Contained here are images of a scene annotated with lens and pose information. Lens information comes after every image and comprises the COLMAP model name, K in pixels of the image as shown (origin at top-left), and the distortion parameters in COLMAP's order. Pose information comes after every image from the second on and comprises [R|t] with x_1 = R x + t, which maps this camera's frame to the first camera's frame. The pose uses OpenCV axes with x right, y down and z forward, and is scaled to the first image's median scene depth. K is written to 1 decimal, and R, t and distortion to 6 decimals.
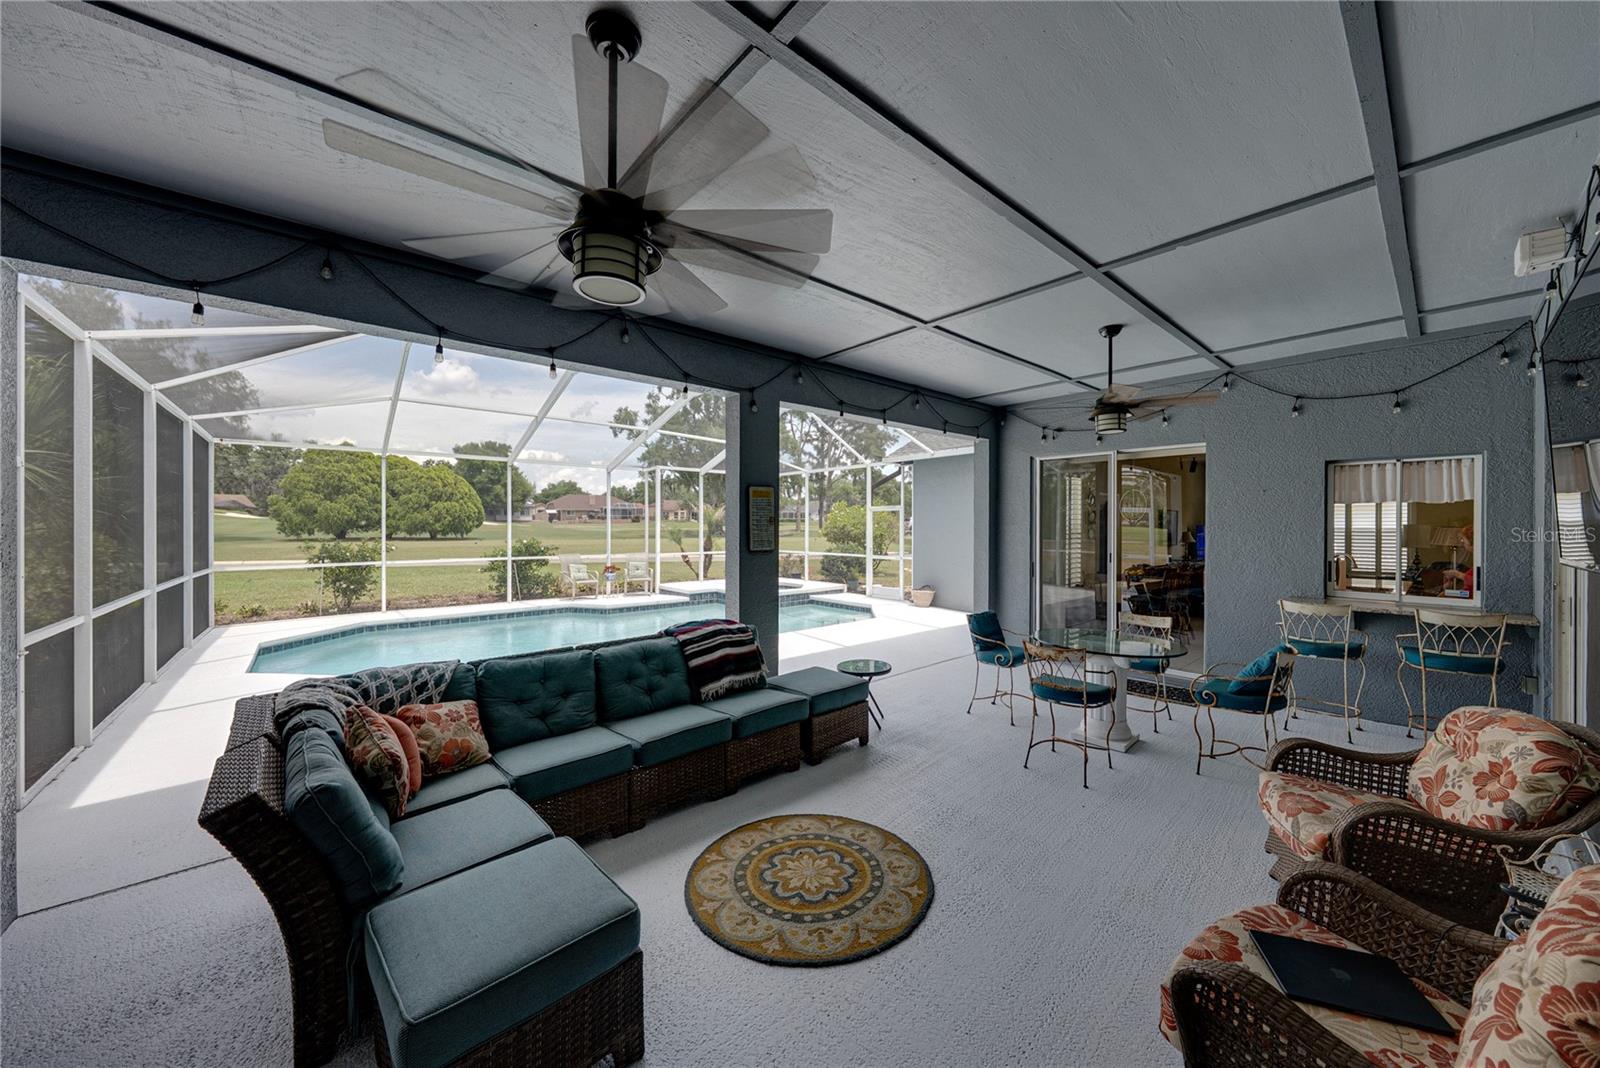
lens RADIAL K [[555.4, 0, 805.4], [0, 555.4, 524.4], [0, 0, 1]] dist [-0.001690, -0.000053]
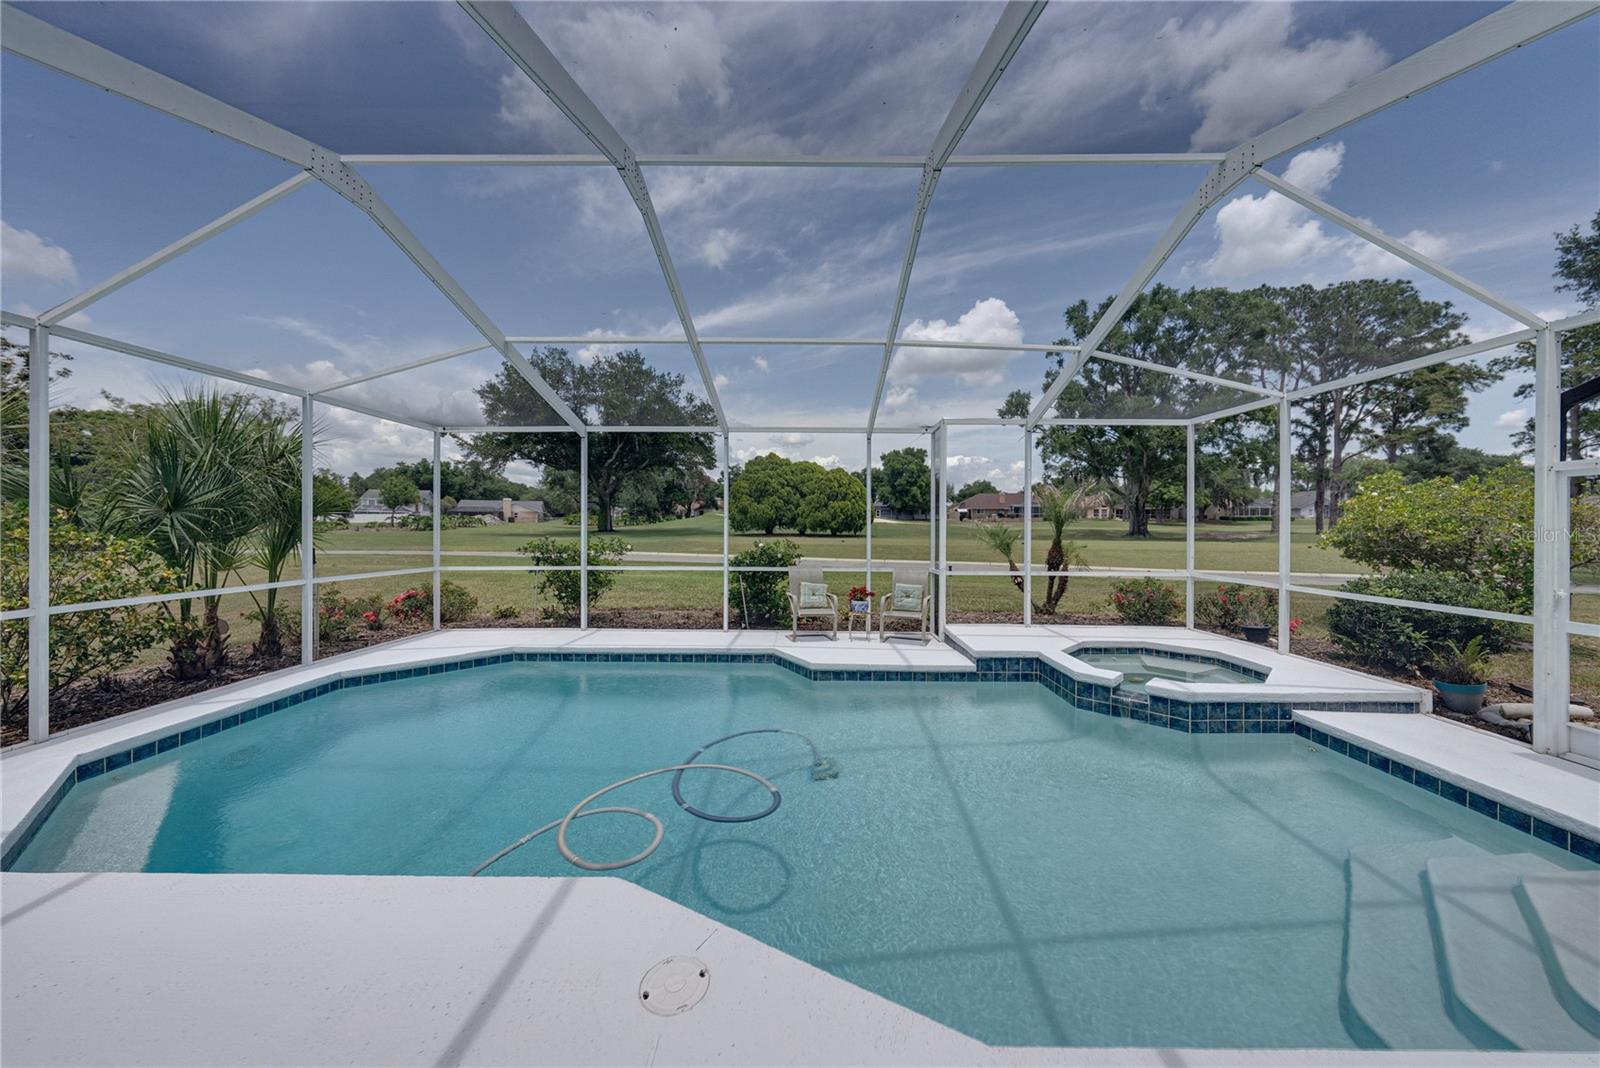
lens RADIAL K [[555.4, 0, 805.4], [0, 555.4, 524.4], [0, 0, 1]] dist [-0.001690, -0.000053]
pose [[0.753061, 0.003413, -0.657942, 0.004543], [-0.002051, 0.999994, 0.002839, 0.002097], [0.657948, -0.000788, 0.753063, 0.386483]]
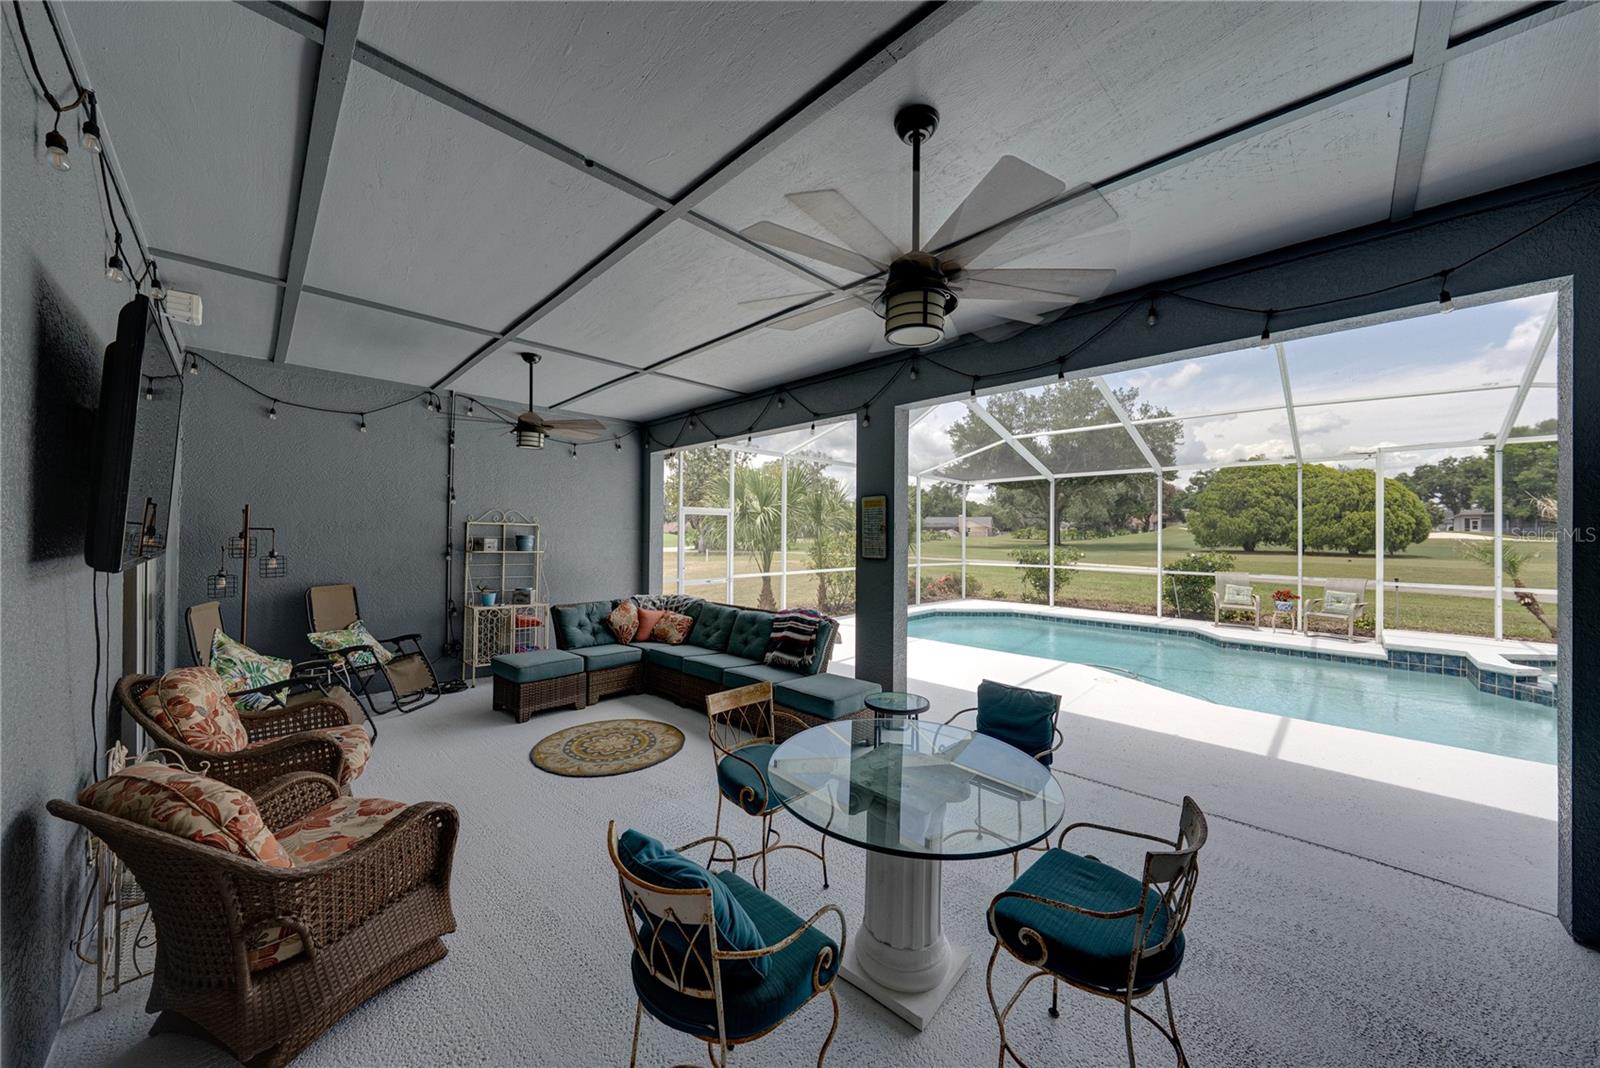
lens RADIAL K [[545.2, 0, 805.8], [0, 545.2, 531.3], [0, 0, 1]] dist [0.000664, 0.000026]
pose [[0.085165, -0.006225, -0.996347, 0.258082], [-0.006568, 0.999955, -0.006809, 0.001333], [0.996345, 0.007124, 0.085120, 0.222012]]
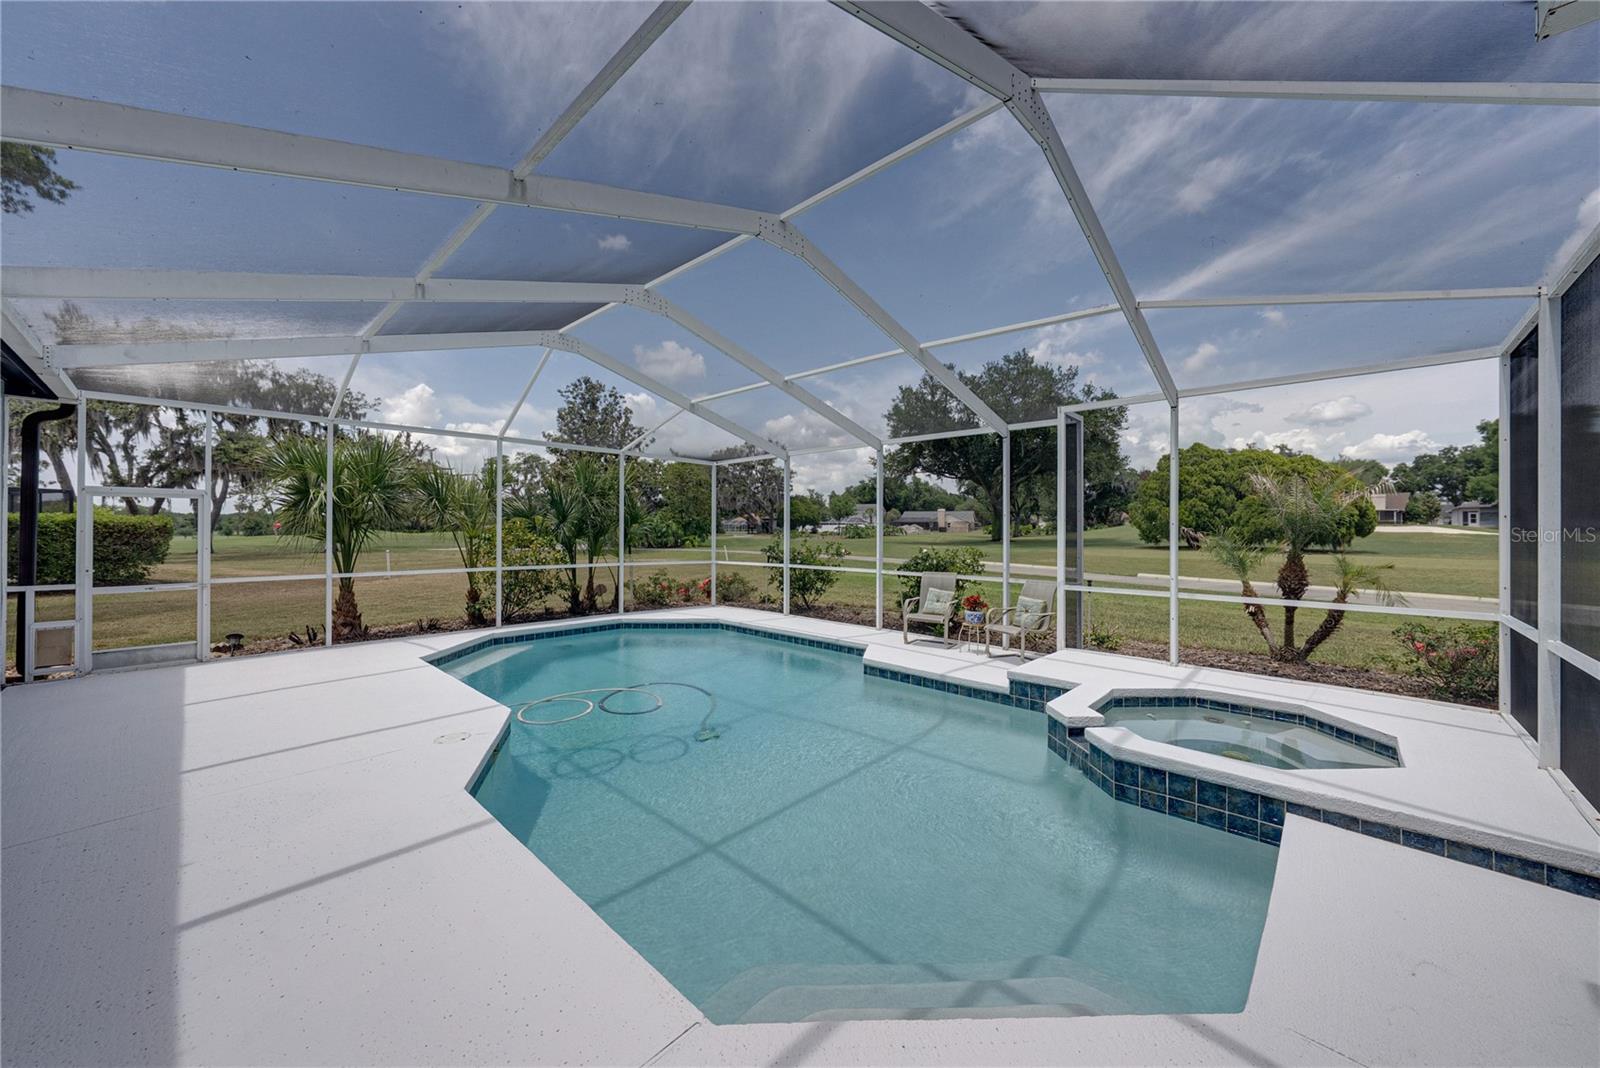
lens RADIAL K [[583.3, 0, 797.7], [0, 583.3, 529.3], [0, 0, 1]] dist [0.000345, 0.000077]
pose [[0.101183, -0.002764, -0.994864, 0.183077], [-0.004052, 0.999987, -0.003190, 0.004365], [0.994860, 0.004353, 0.101171, 0.582263]]
